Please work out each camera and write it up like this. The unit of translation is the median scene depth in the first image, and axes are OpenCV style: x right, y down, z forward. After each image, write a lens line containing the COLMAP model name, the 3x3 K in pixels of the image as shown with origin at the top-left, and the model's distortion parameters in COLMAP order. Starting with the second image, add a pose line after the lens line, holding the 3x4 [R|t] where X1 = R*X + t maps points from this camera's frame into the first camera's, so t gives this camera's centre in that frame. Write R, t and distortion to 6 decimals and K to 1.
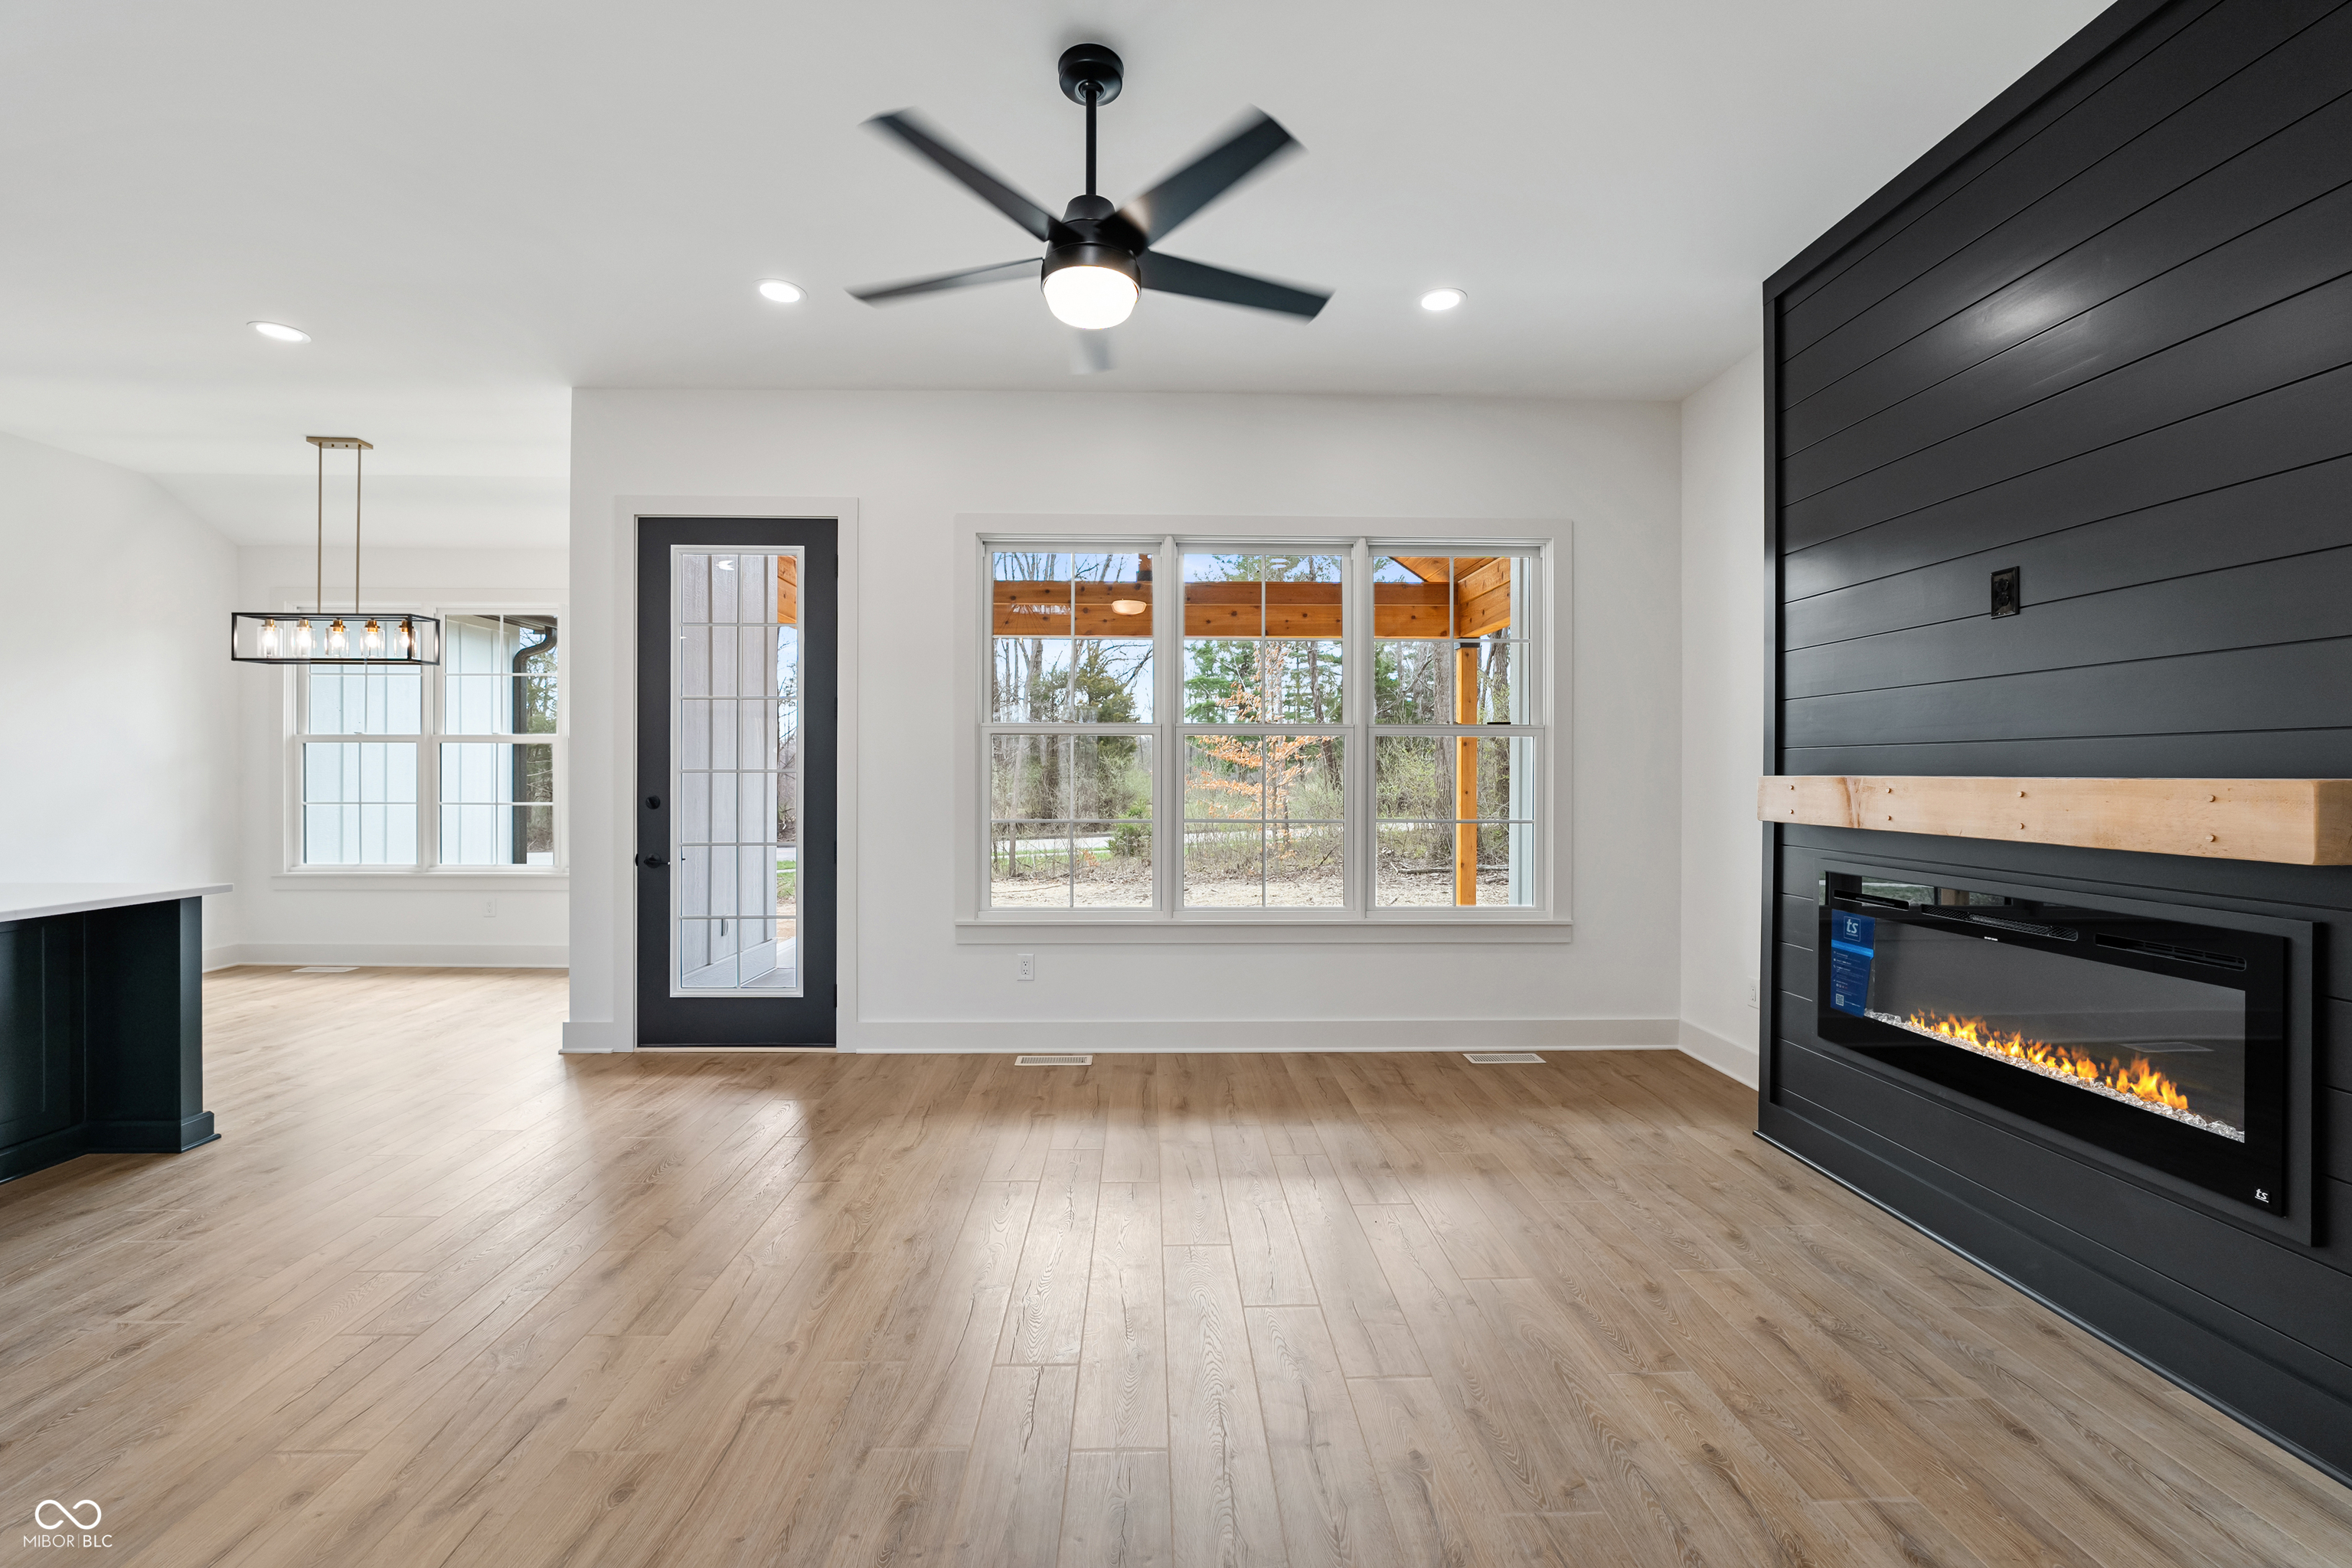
lens RADIAL K [[955.0, 0, 1168.7], [0, 955.0, 775.8], [0, 0, 1]] dist [-0.014984, 0.000400]
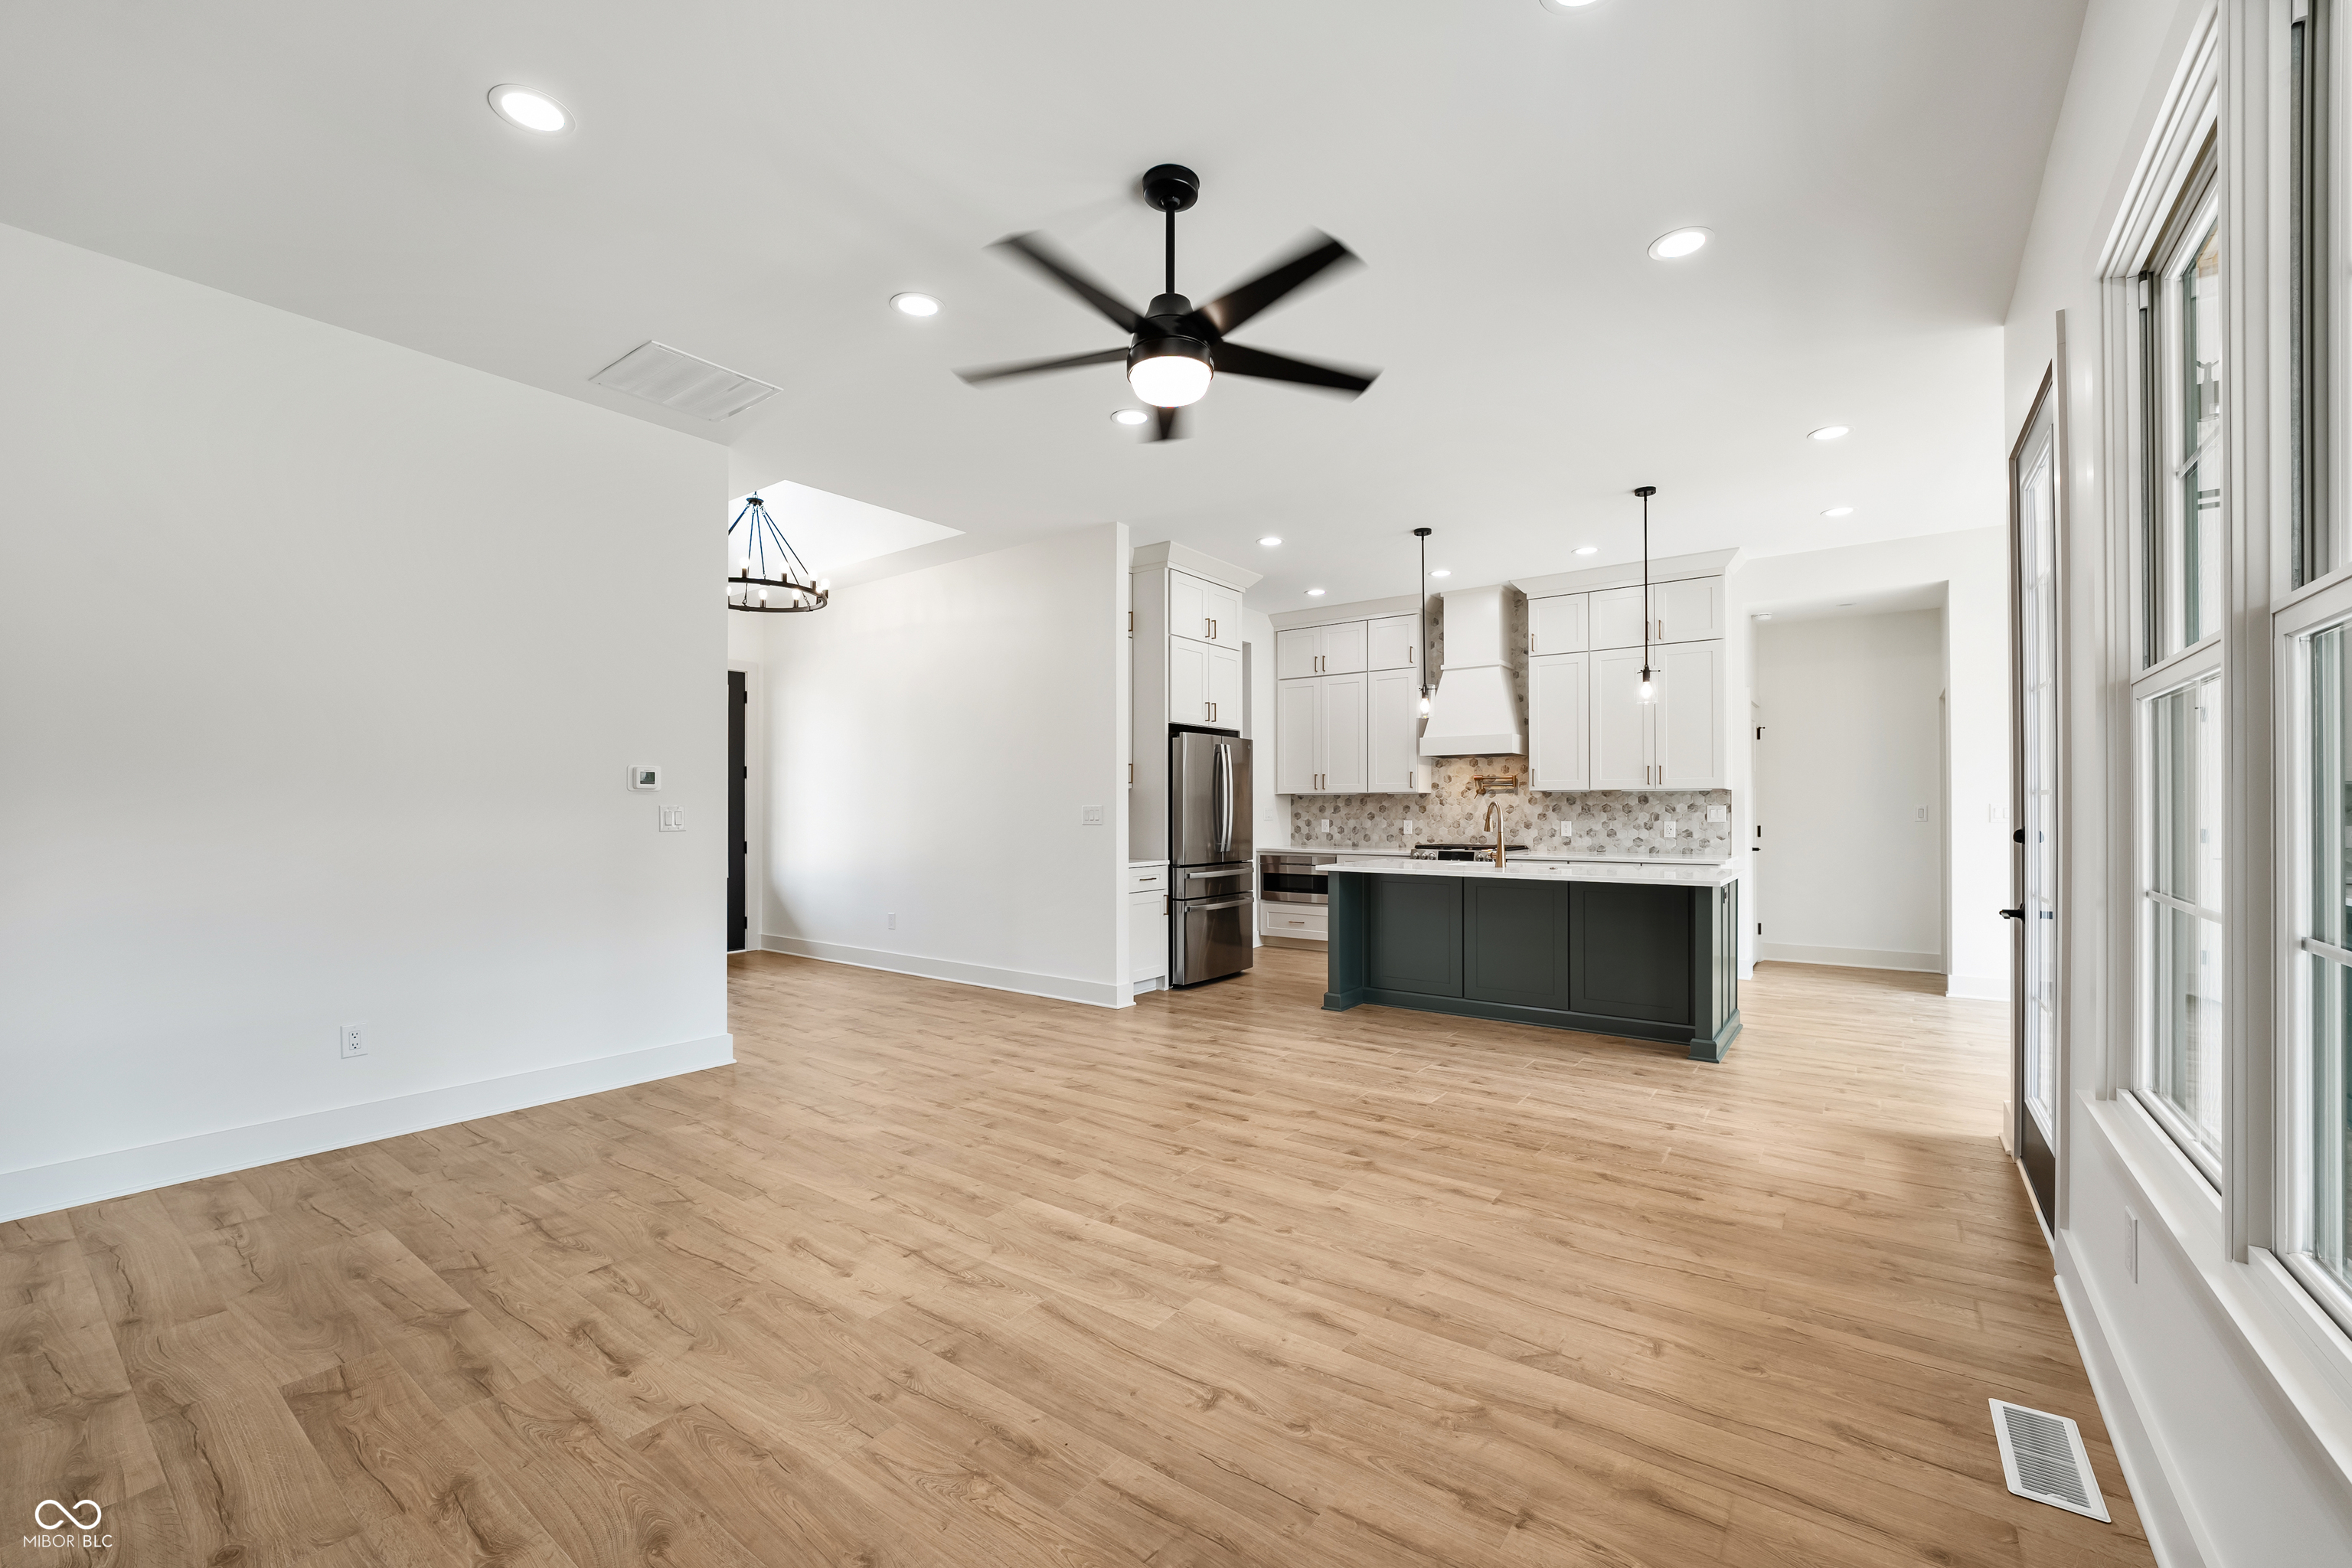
lens RADIAL K [[950.6, 0, 1173.8], [0, 950.6, 803.4], [0, 0, 1]] dist [-0.013379, 0.000018]
pose [[-0.615900, -0.005674, -0.787804, 0.487788], [-0.001870, 0.999982, -0.005740, 0.009029], [0.787822, -0.002062, -0.615900, 1.020624]]
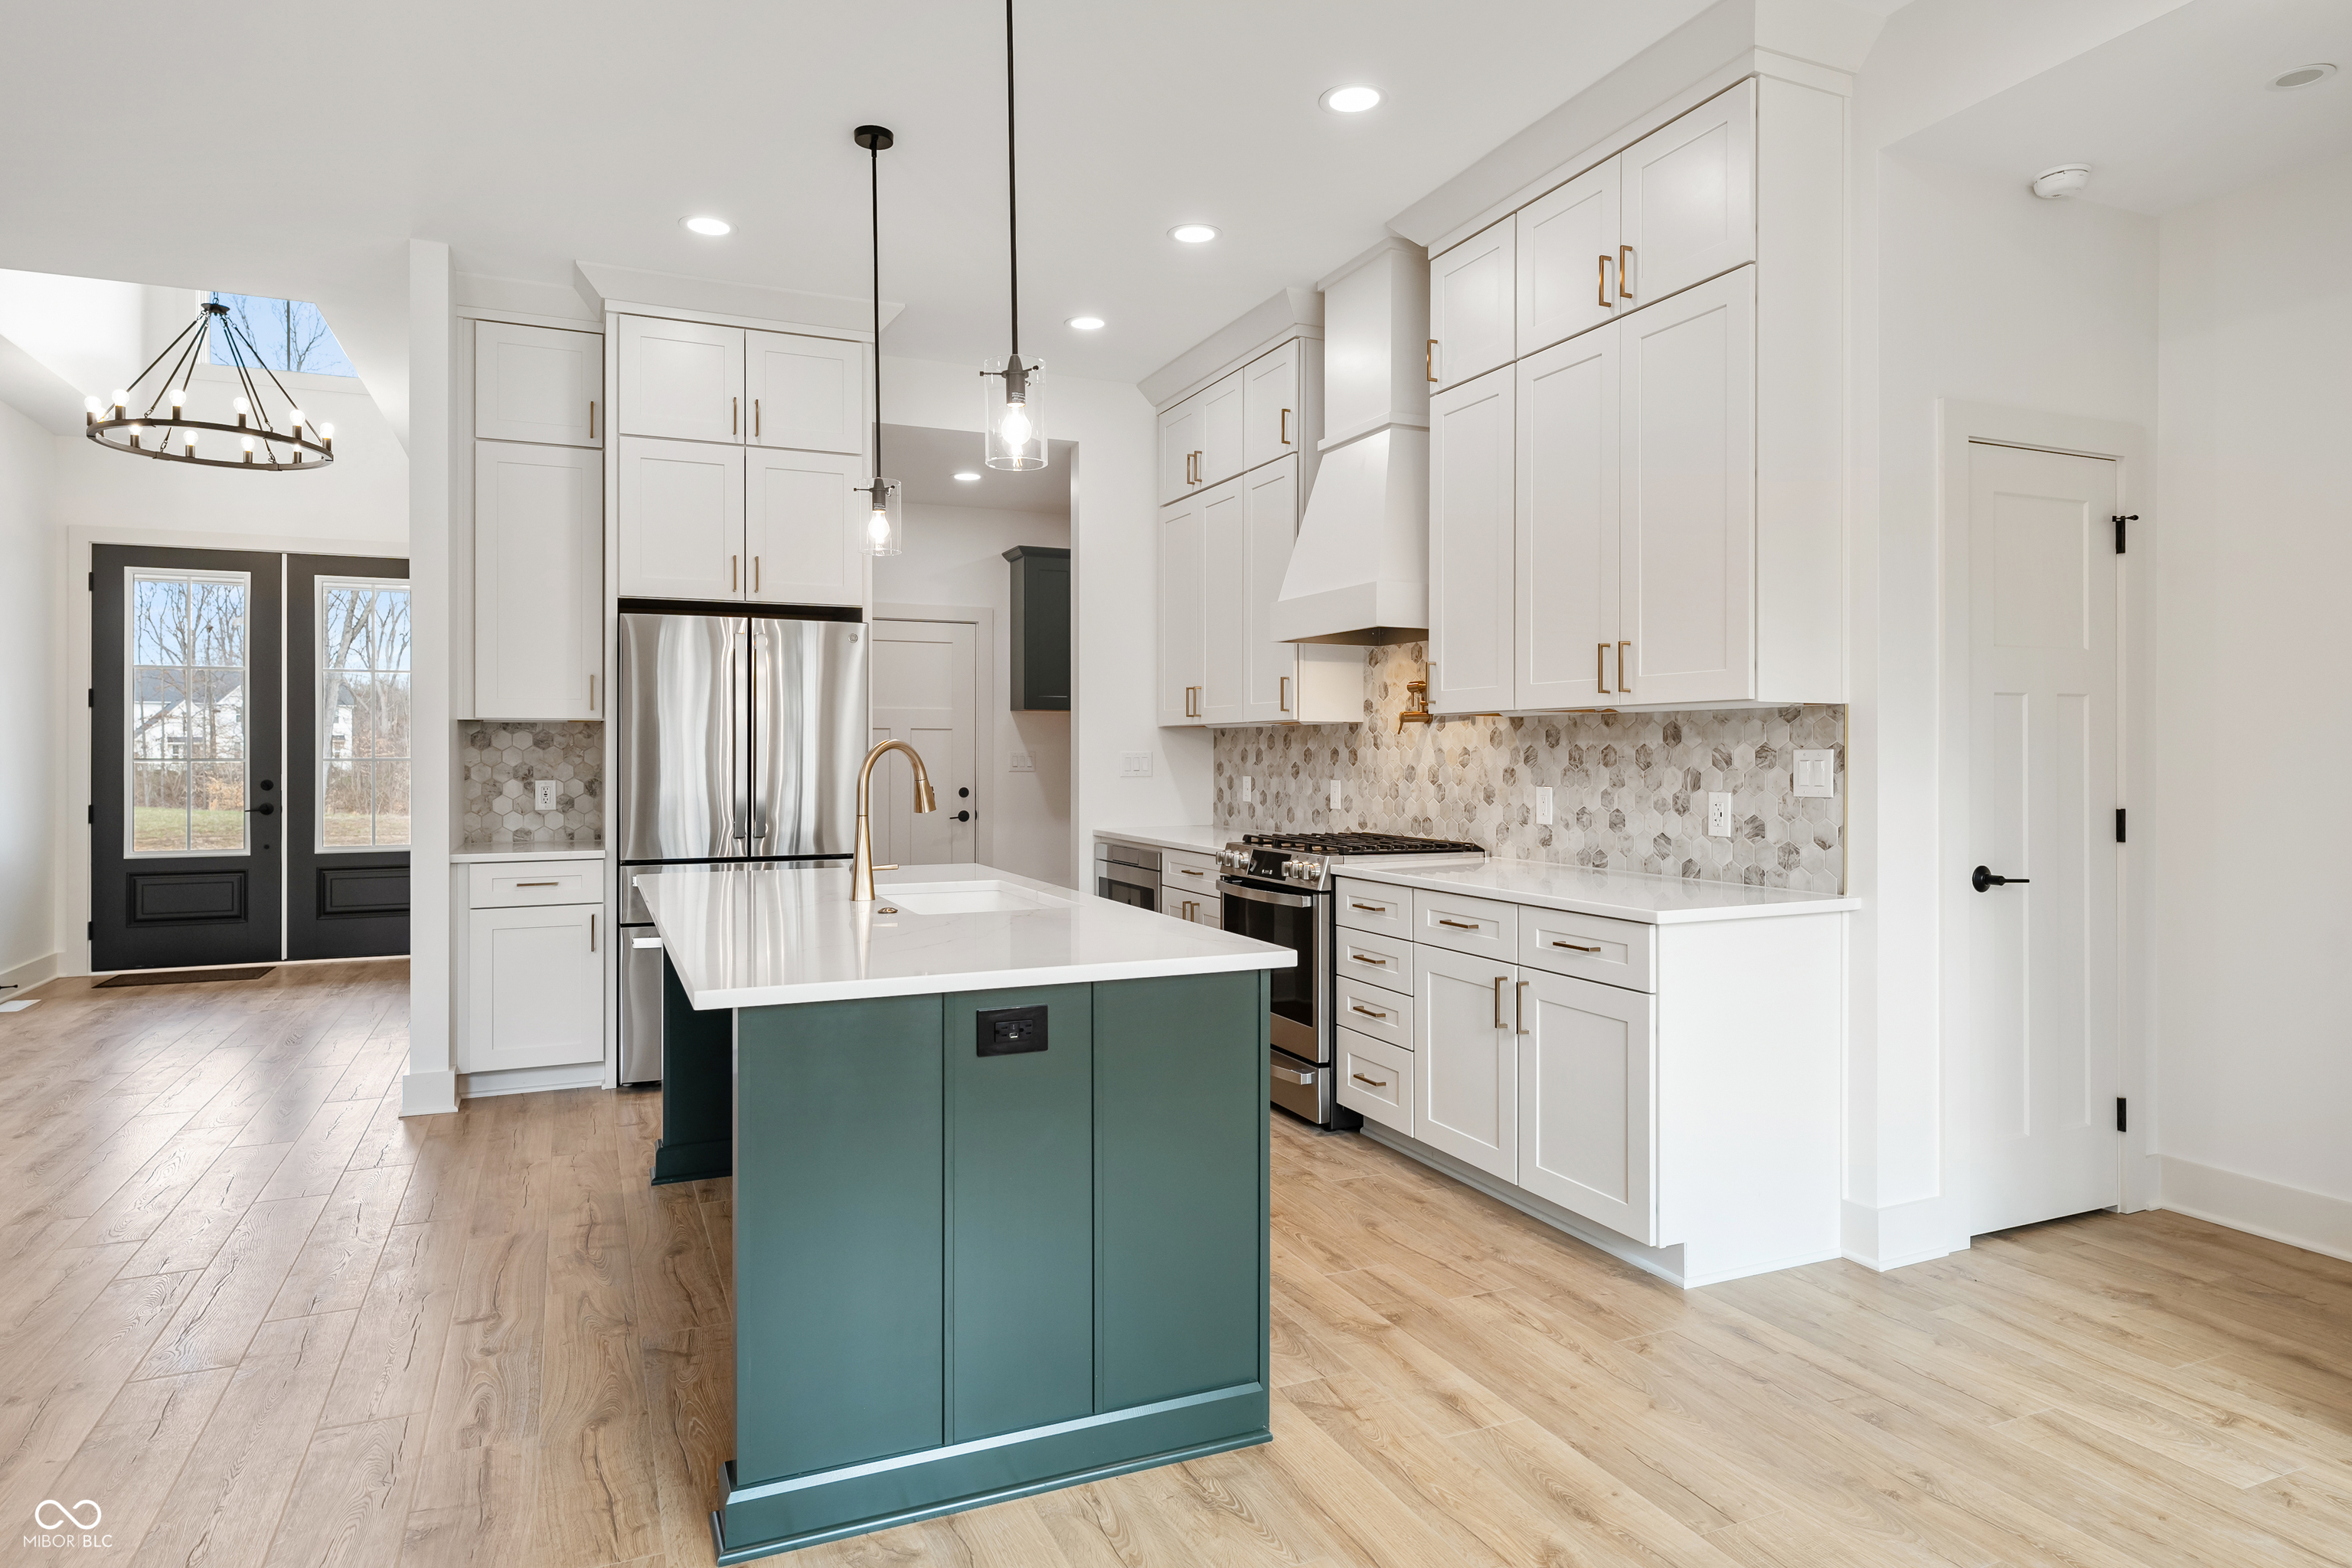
lens RADIAL K [[1367.3, 0, 1169.2], [0, 1367.3, 753.9], [0, 0, 1]] dist [0.002217, -0.000229]
pose [[-0.924472, -0.000824, -0.381250, -0.798560], [-0.002119, 0.999993, 0.002979, 0.001941], [0.381245, 0.003562, -0.924467, 1.391478]]
